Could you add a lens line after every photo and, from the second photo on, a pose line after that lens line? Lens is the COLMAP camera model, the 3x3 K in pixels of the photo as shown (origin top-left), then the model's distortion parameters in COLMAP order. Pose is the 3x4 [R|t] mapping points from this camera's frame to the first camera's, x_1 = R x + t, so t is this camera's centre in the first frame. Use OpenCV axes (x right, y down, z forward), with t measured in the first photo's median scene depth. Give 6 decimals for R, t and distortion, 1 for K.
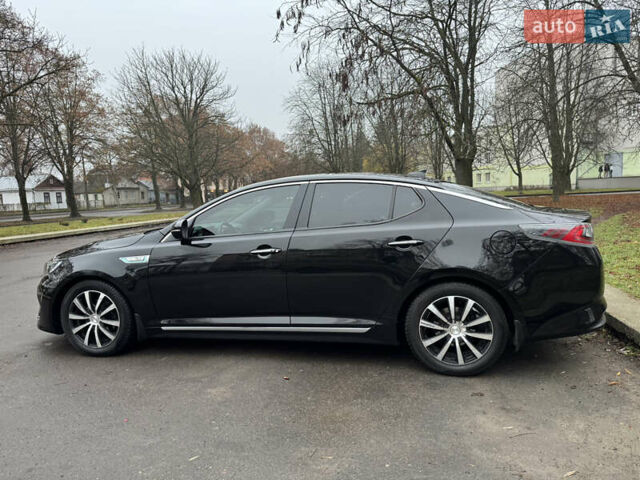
lens RADIAL K [[443.4, 0, 322.1], [0, 443.4, 240.5], [0, 0, 1]] dist [0.104070, -0.154927]
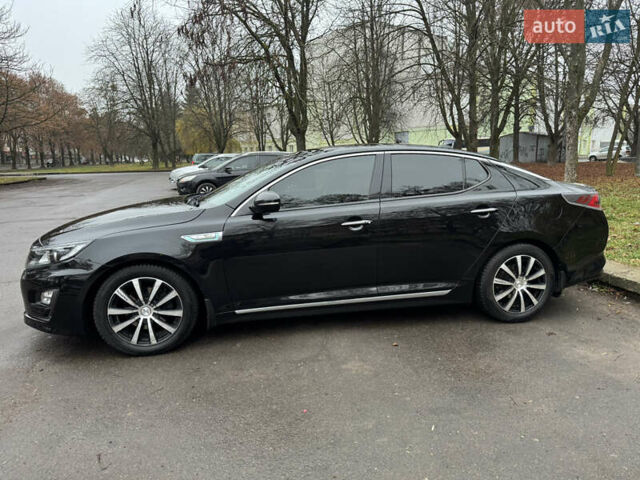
lens RADIAL K [[443.4, 0, 322.1], [0, 443.4, 240.5], [0, 0, 1]] dist [0.104070, -0.154927]
pose [[0.909596, -0.048907, 0.412605, -0.561064], [0.019904, 0.997037, 0.074301, -0.010680], [-0.415016, -0.059372, 0.907875, 0.126873]]
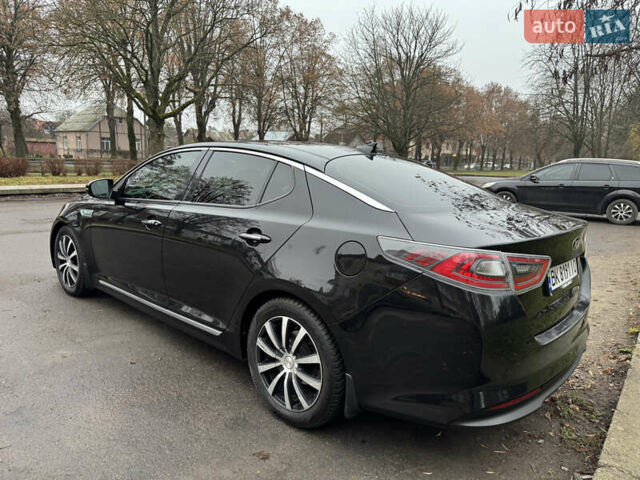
lens RADIAL K [[443.4, 0, 322.1], [0, 443.4, 240.5], [0, 0, 1]] dist [0.104070, -0.154927]
pose [[0.874962, 0.157992, -0.457689, 0.559424], [-0.120459, 0.986574, 0.110281, -0.076144], [0.468968, -0.041359, 0.882246, 0.324282]]
